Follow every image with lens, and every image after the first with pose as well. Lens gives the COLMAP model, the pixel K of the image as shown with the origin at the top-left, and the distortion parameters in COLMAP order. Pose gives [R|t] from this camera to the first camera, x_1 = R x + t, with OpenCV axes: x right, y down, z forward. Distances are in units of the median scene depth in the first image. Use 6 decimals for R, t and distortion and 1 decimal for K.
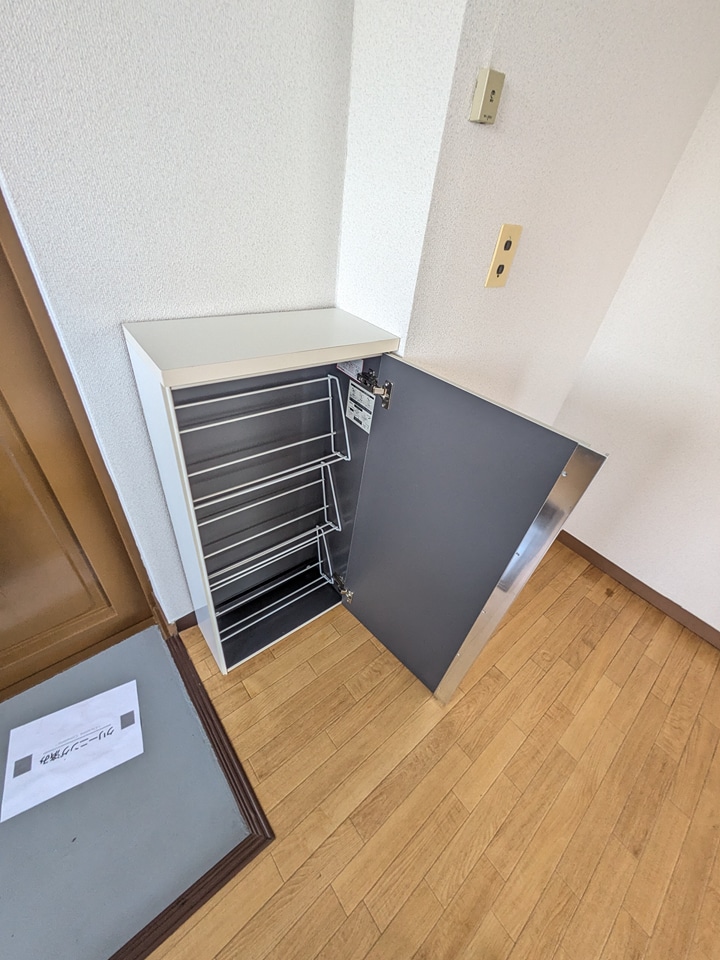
lens RADIAL K [[378.9, 0, 360.1], [0, 378.9, 481.3], [0, 0, 1]] dist [-0.005508, 0.003737]
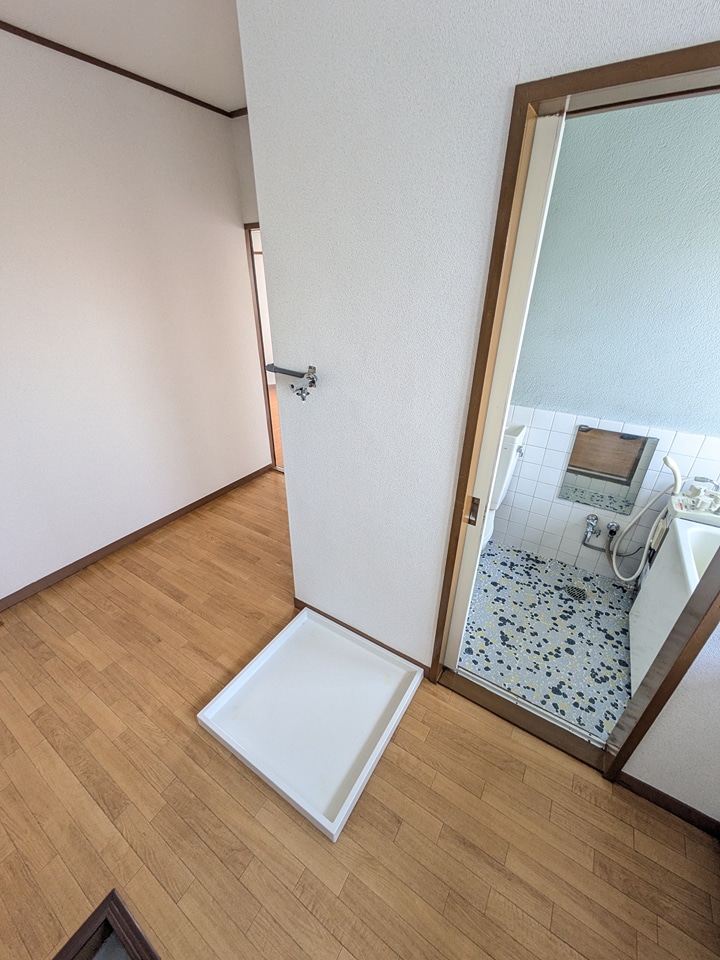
lens RADIAL K [[378.9, 0, 358.7], [0, 378.9, 482.8], [0, 0, 1]] dist [-0.005508, 0.003737]
pose [[-0.307249, -0.545543, 0.779731, -0.608268], [0.562943, 0.556428, 0.611132, -0.078587], [-0.767264, 0.626714, 0.136148, -0.513882]]
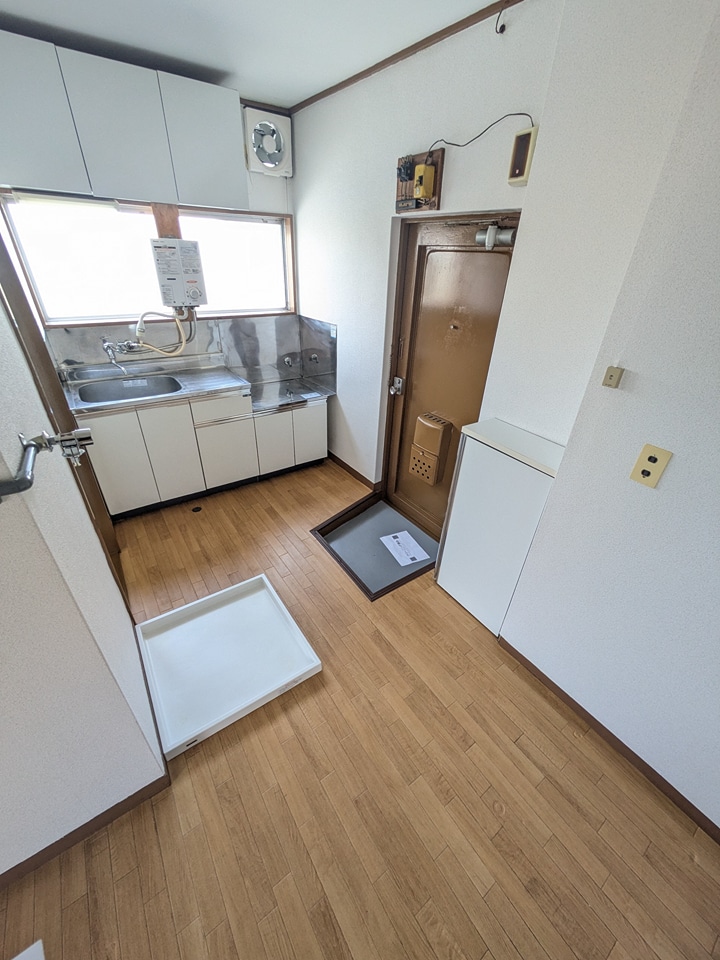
lens RADIAL K [[378.9, 0, 358.1], [0, 378.9, 481.4], [0, 0, 1]] dist [-0.005508, 0.003737]
pose [[-0.072645, 0.412338, -0.908130, 1.377855], [-0.653220, 0.668396, 0.355740, -0.288976], [0.753675, 0.619051, 0.220792, -0.037803]]
